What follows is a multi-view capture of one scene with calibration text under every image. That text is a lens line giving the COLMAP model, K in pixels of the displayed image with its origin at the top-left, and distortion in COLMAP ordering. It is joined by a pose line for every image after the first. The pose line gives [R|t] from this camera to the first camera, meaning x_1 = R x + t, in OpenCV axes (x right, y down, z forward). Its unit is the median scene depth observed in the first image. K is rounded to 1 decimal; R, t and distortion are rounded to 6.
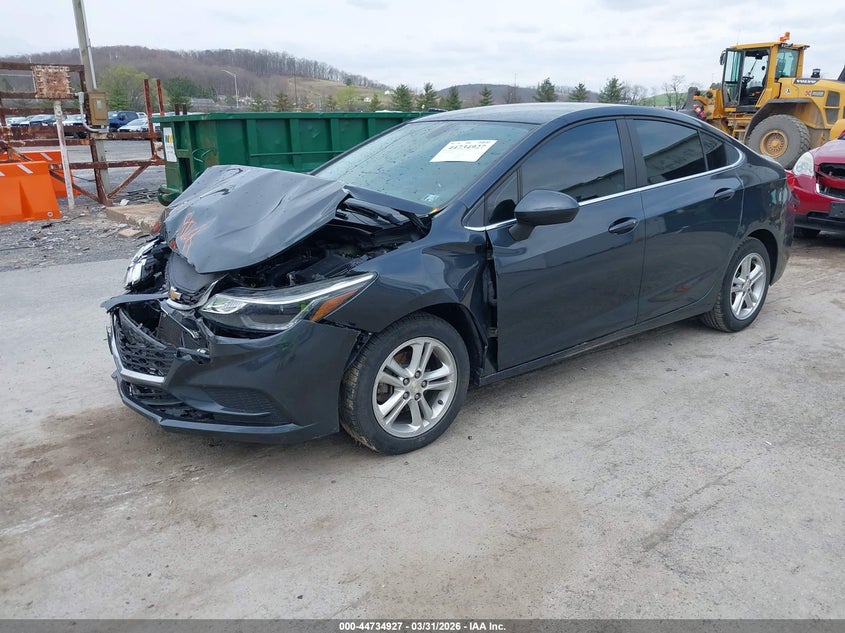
lens RADIAL K [[675.6, 0, 425.6], [0, 675.6, 319.2], [0, 0, 1]] dist [-0.003484, -0.000579]
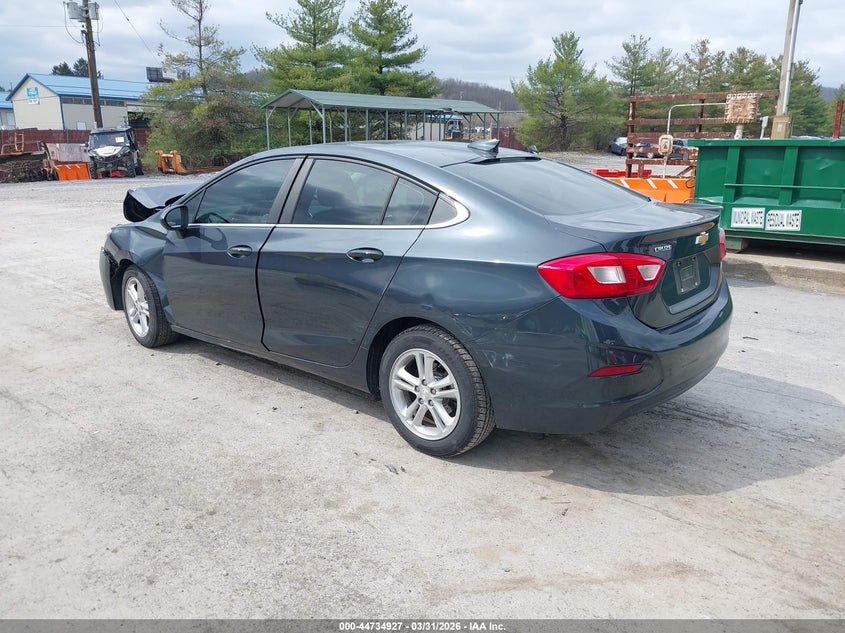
lens RADIAL K [[675.6, 0, 425.1], [0, 675.6, 314.0], [0, 0, 1]] dist [-0.003484, -0.000579]
pose [[0.204277, 0.252962, -0.945665, 0.600958], [-0.280913, 0.940553, 0.190913, -0.141183], [0.937741, 0.226650, 0.263193, 0.421357]]
